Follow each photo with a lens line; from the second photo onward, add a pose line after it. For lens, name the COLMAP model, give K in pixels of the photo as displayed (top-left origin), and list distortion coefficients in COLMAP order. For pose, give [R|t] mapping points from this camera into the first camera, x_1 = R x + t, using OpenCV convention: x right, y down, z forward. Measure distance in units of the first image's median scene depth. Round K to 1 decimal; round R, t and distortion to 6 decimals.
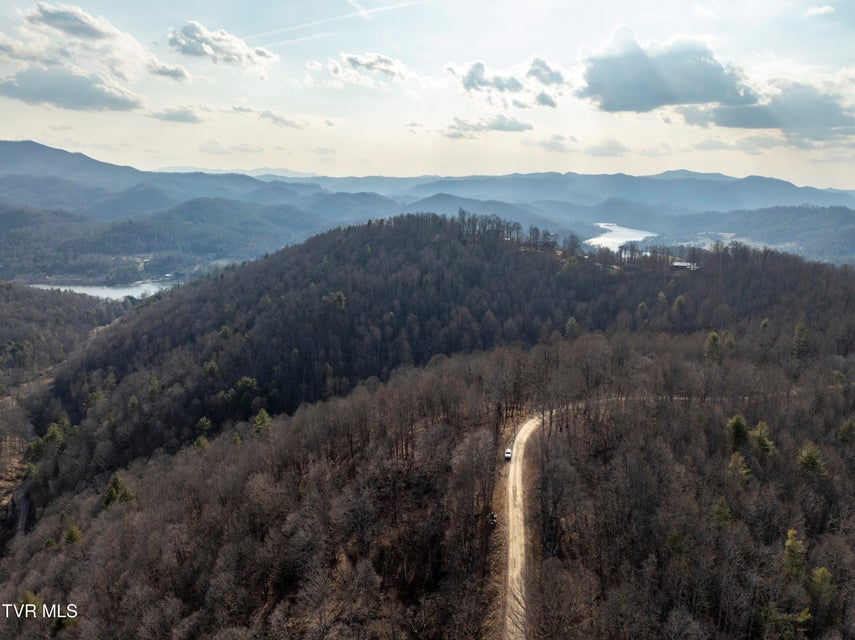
lens RADIAL K [[600.2, 0, 431.0], [0, 600.2, 316.6], [0, 0, 1]] dist [-0.035564, -0.005641]
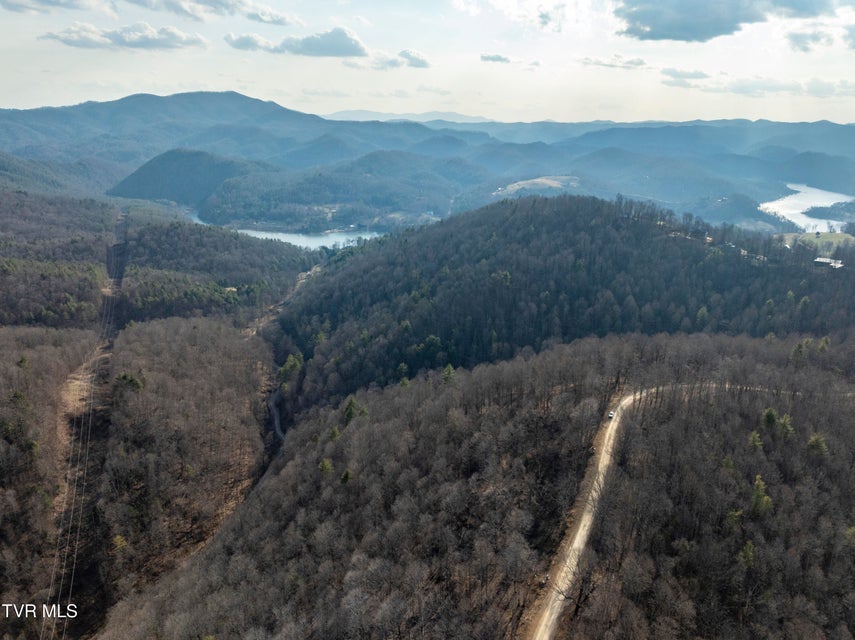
lens RADIAL K [[600.2, 0, 431.0], [0, 600.2, 316.6], [0, 0, 1]] dist [-0.035564, -0.005641]
pose [[0.964062, 0.081663, -0.252816, 0.014048], [-0.058879, 0.993598, 0.096422, -0.044200], [0.259071, -0.078071, 0.962698, -0.180920]]
